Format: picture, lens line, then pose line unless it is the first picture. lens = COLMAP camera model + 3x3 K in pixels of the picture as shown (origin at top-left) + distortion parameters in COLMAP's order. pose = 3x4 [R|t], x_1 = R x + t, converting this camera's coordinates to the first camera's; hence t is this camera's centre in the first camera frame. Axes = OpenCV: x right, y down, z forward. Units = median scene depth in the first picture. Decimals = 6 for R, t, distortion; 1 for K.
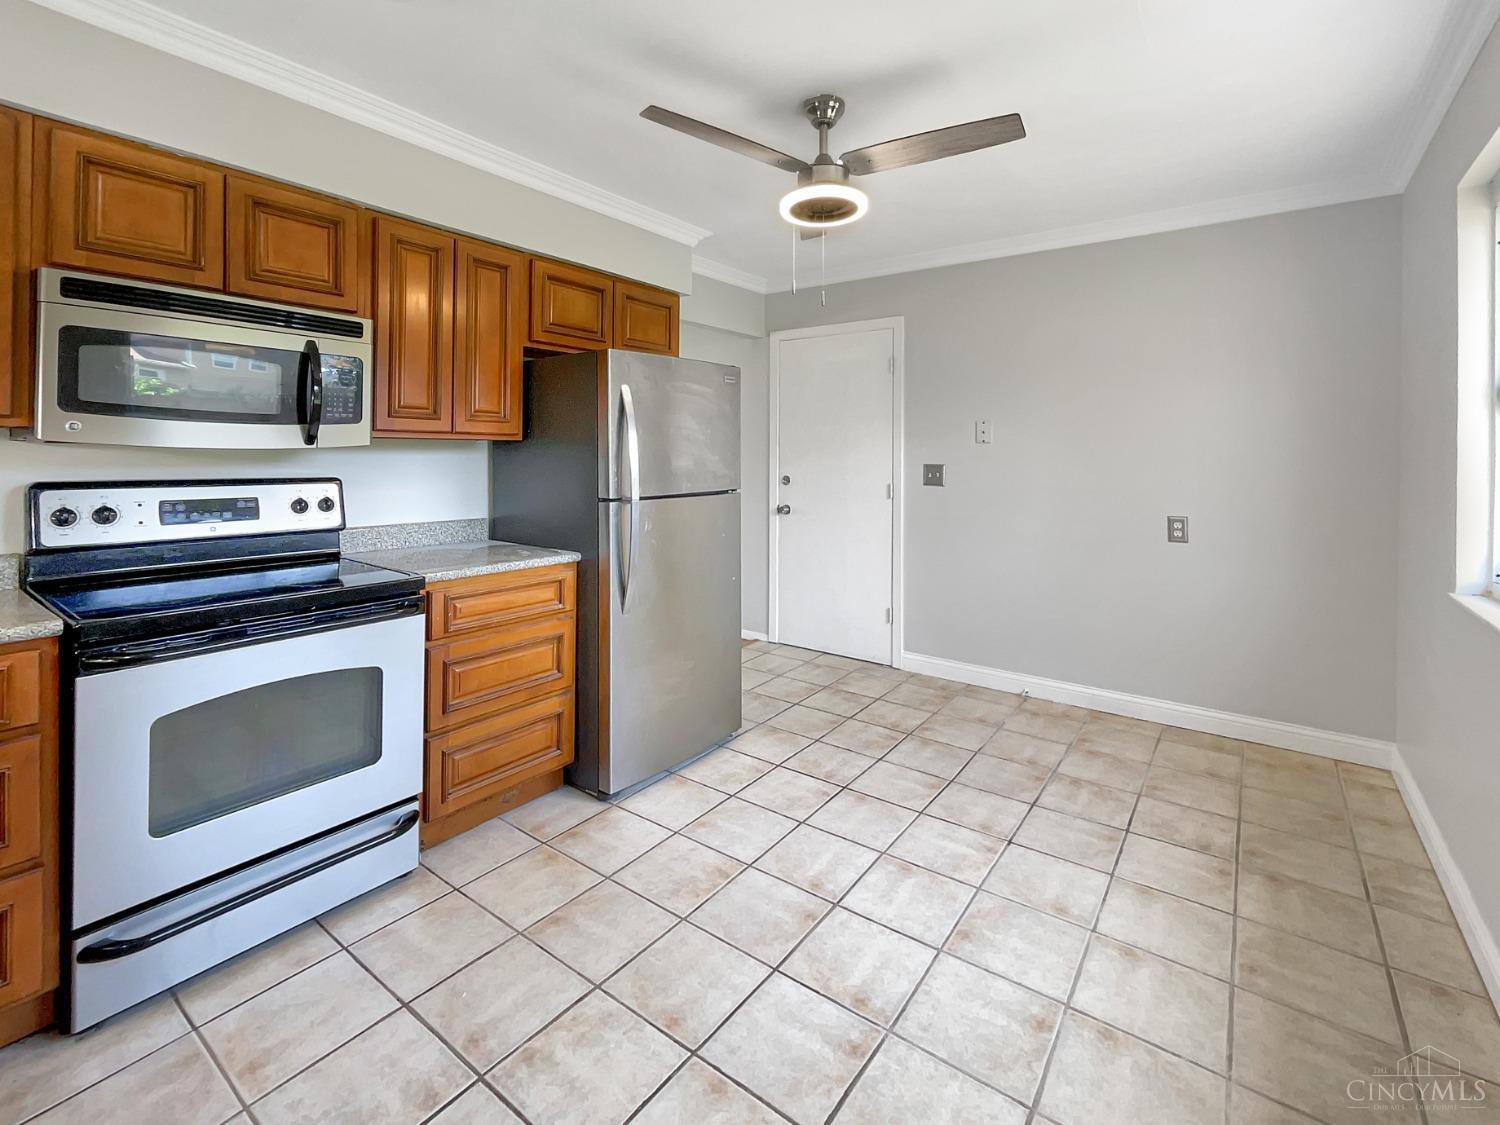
lens RADIAL K [[685.7, 0, 750.0], [0, 685.7, 562.5], [0, 0, 1]] dist [0.001433, 0.000255]
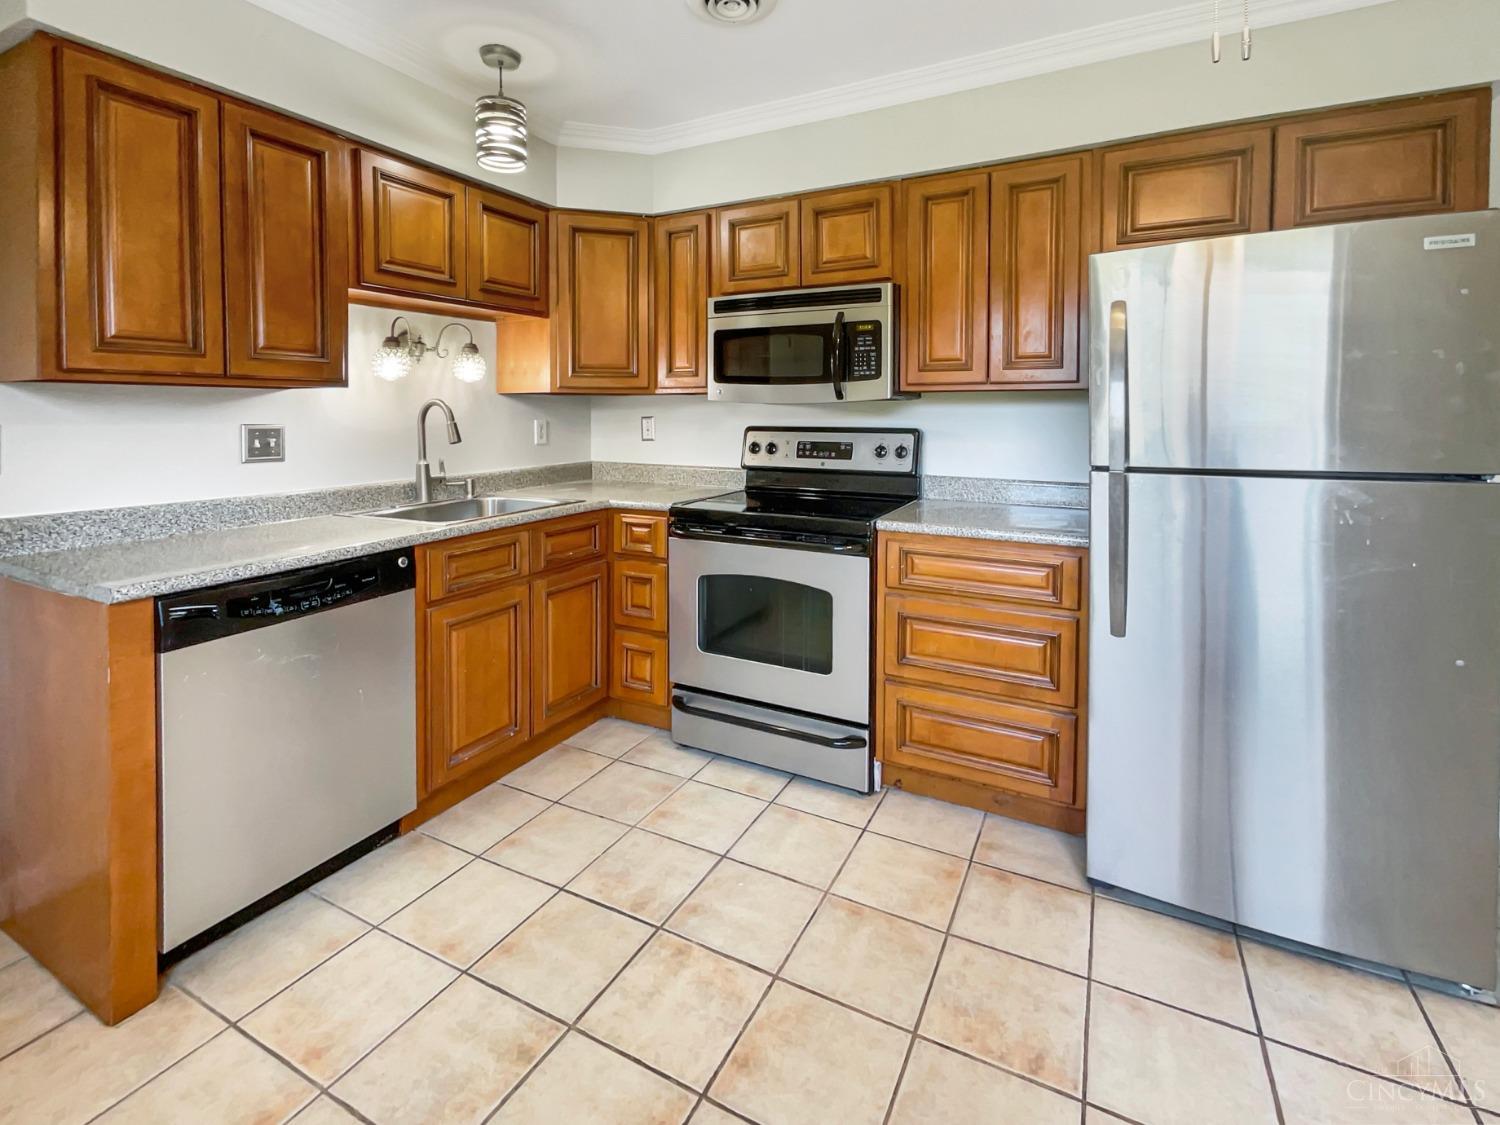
lens RADIAL K [[684.3, 0, 754.7], [0, 684.3, 511.4], [0, 0, 1]] dist [-0.013371, 0.000093]
pose [[0.159456, 0.134075, -0.978058, 0.524025], [-0.151373, 0.982339, 0.109983, -0.085407], [0.975531, 0.130515, 0.176935, 0.650889]]
